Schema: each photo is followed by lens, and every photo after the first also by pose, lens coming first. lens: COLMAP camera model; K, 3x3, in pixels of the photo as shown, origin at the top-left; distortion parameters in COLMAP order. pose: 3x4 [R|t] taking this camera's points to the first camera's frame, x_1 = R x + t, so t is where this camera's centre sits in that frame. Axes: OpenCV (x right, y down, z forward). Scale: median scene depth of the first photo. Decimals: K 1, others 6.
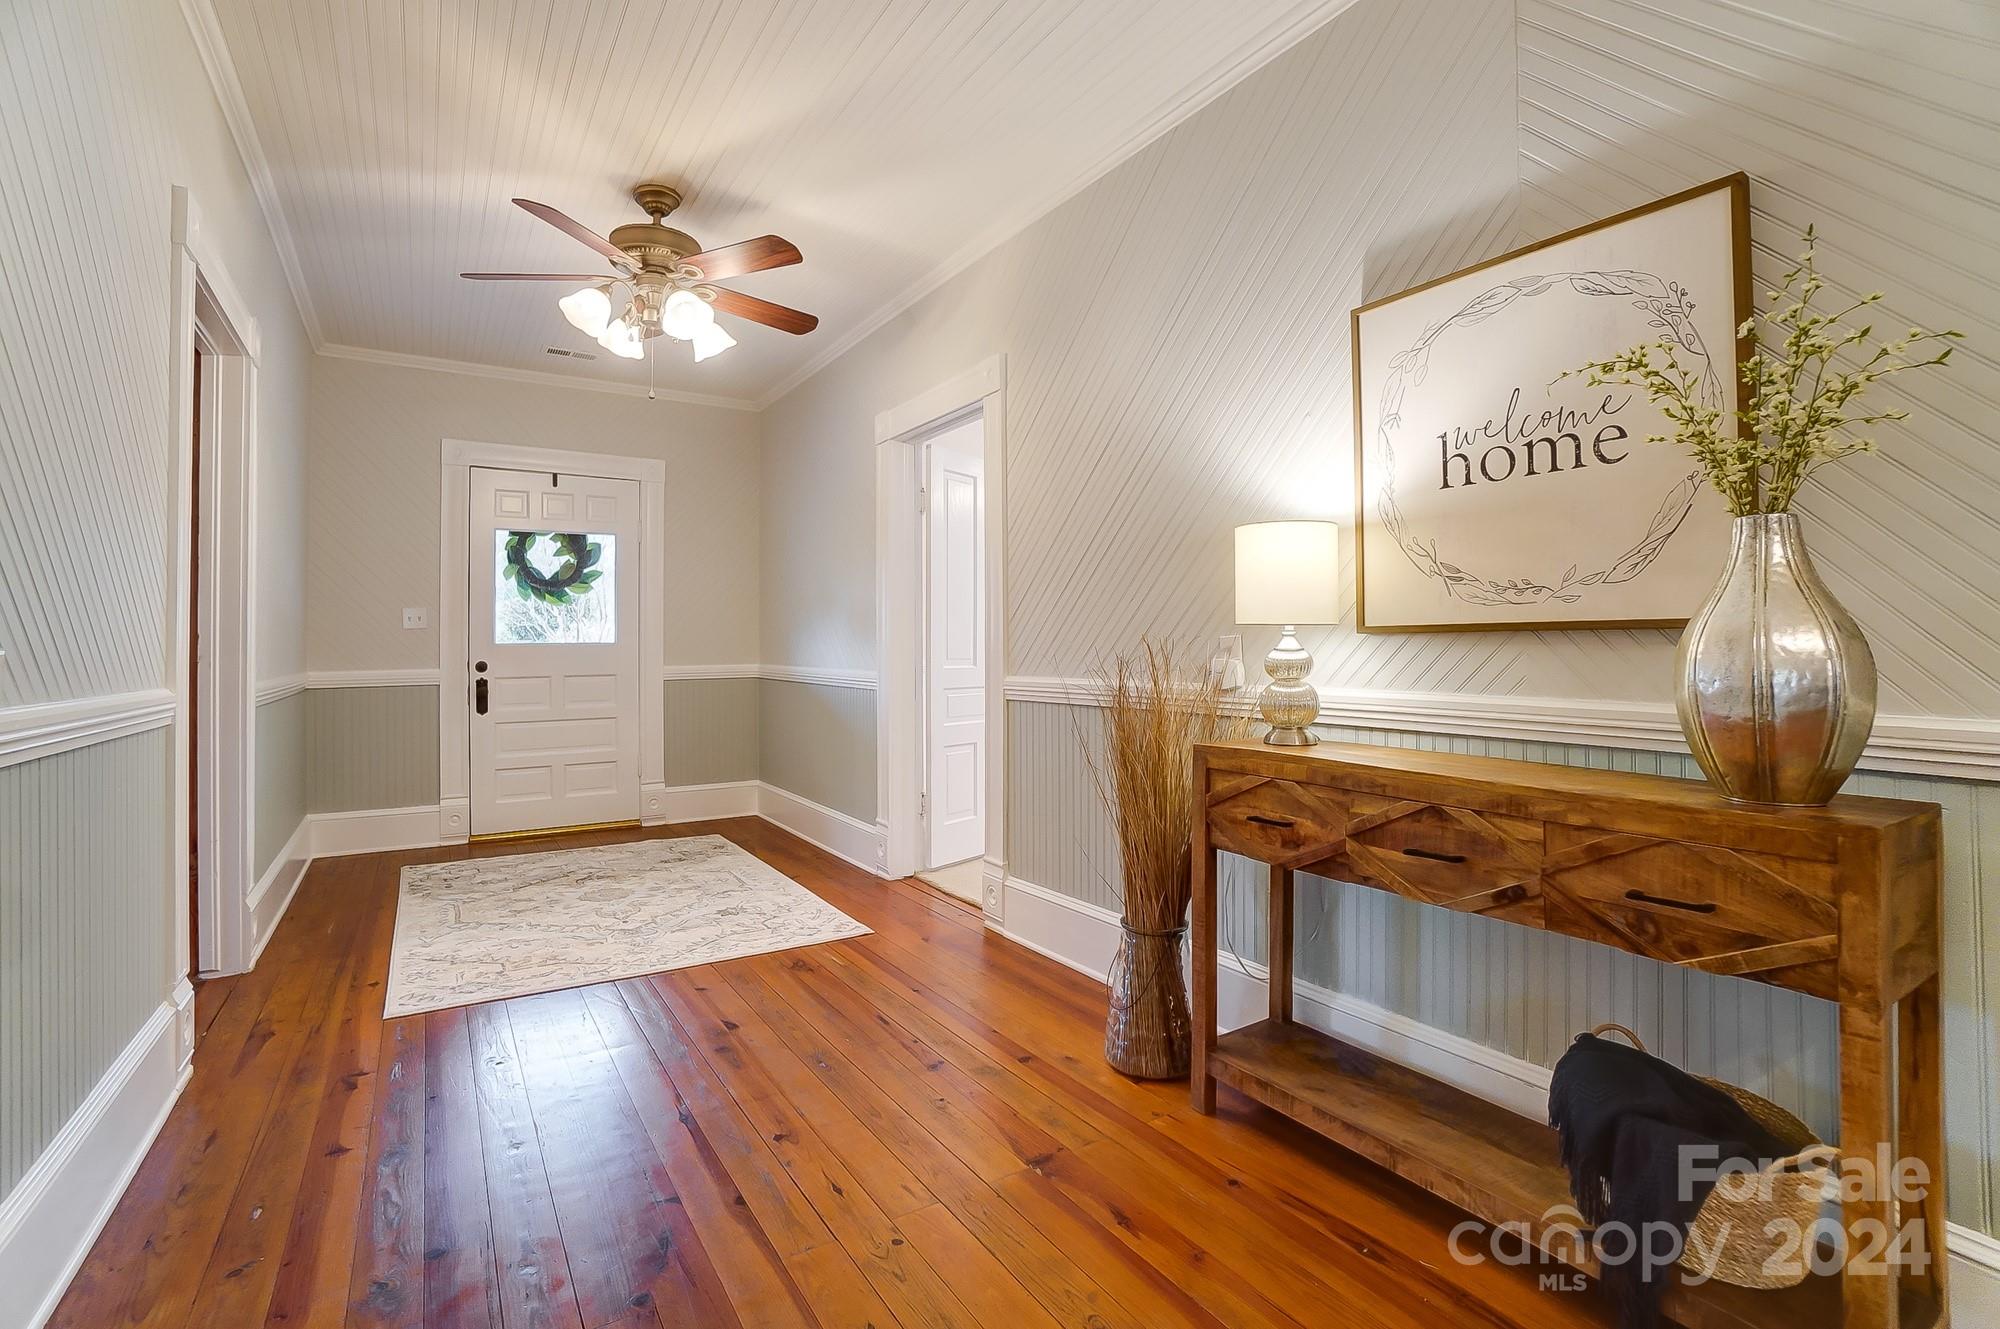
lens RADIAL K [[934.0, 0, 987.6], [0, 934.0, 650.7], [0, 0, 1]] dist [-0.003026, -0.000034]
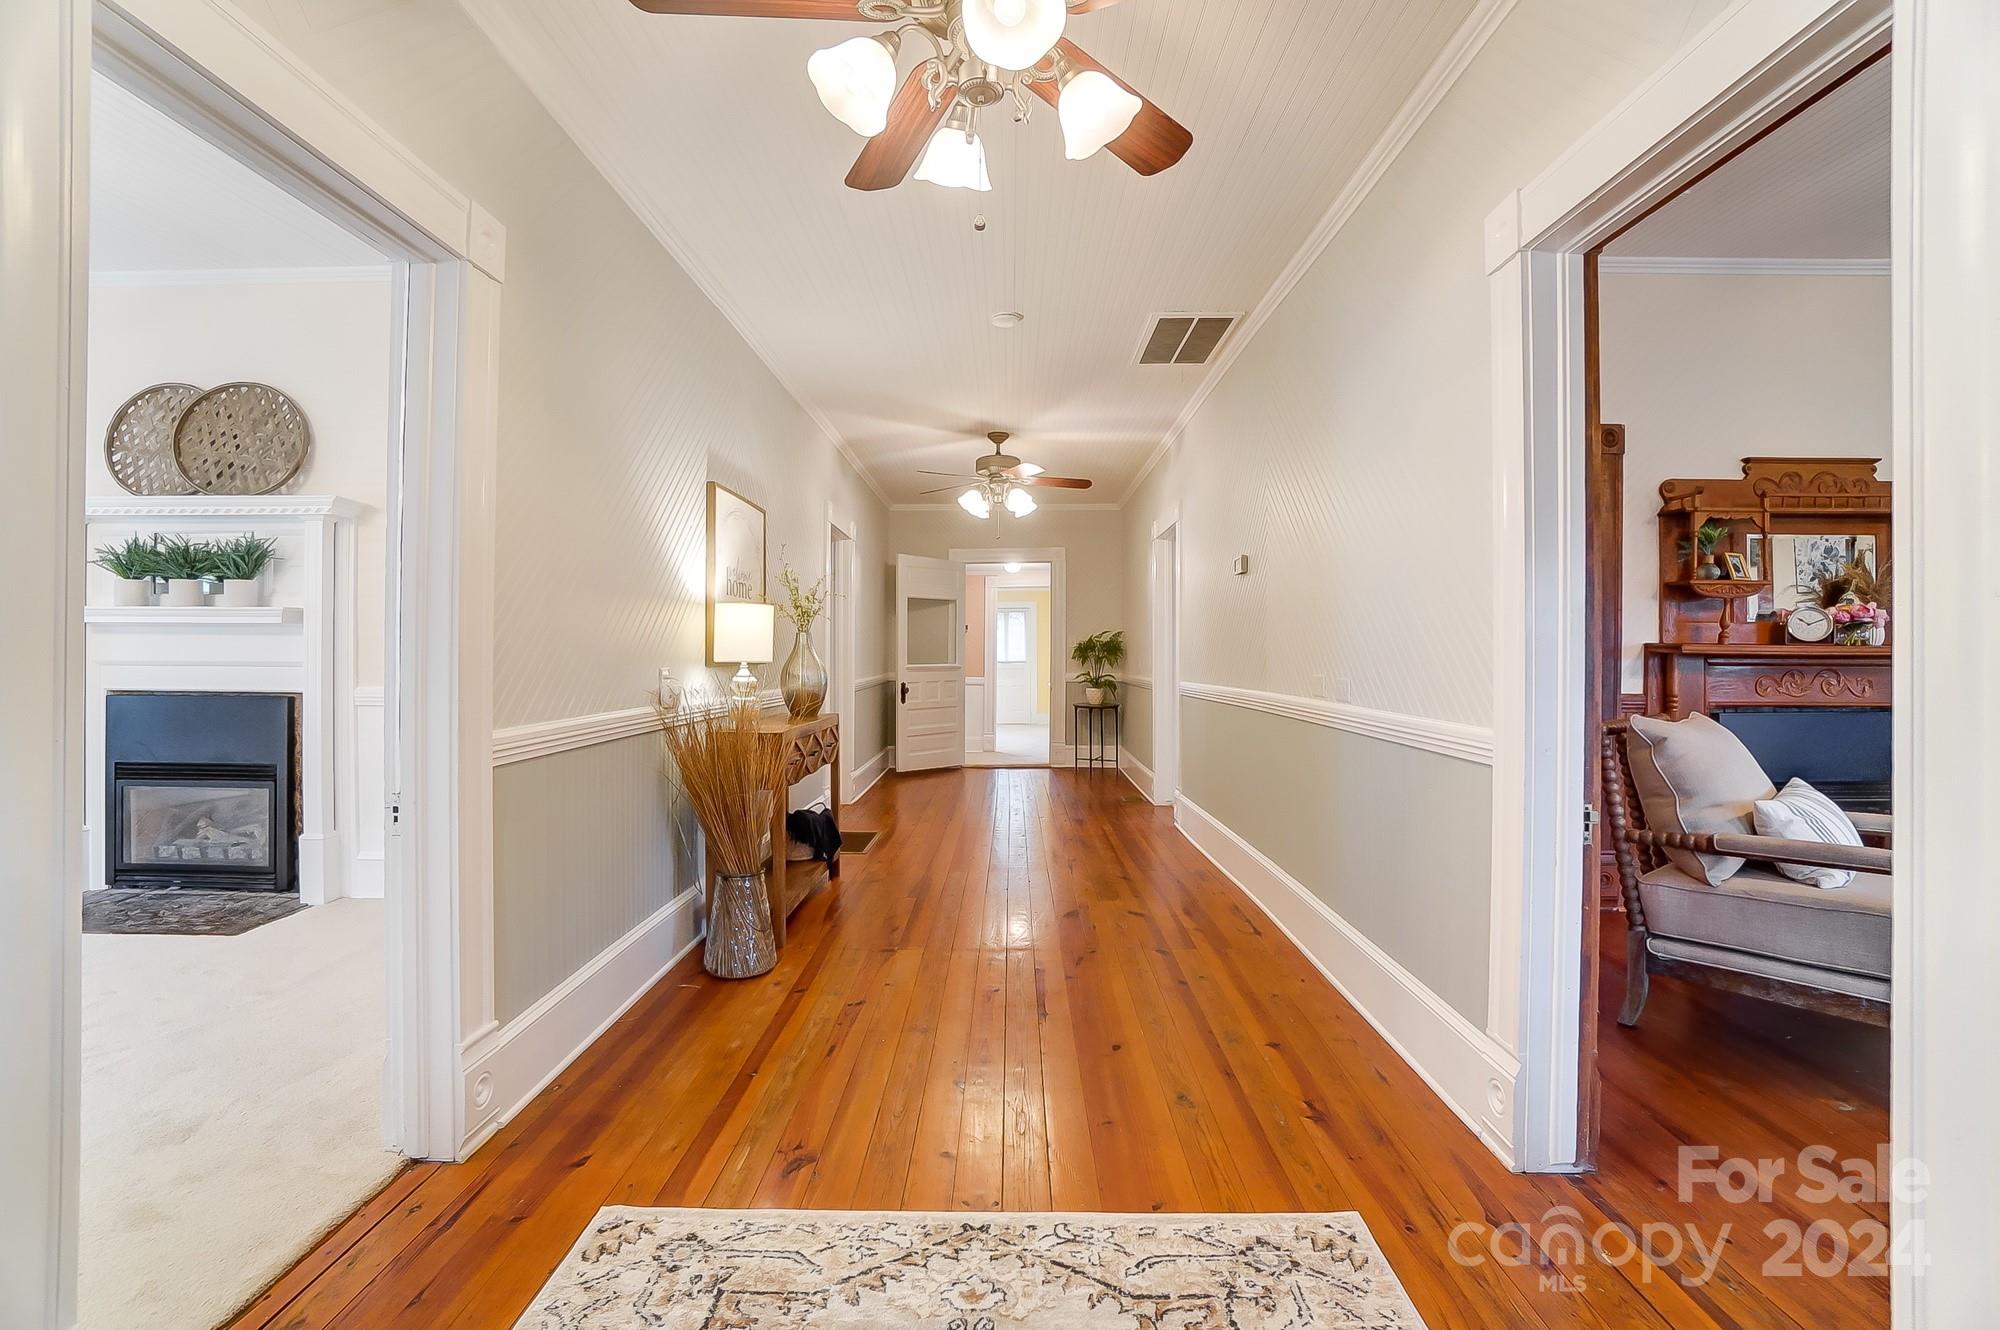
lens RADIAL K [[864.6, 0, 992.2], [0, 864.6, 658.8], [0, 0, 1]] dist [-0.002689, 0.000509]
pose [[-0.839383, -0.000908, 0.543539, -0.776319], [-0.001949, 0.999997, -0.001338, -0.027583], [-0.543537, -0.002183, -0.839383, 1.716784]]
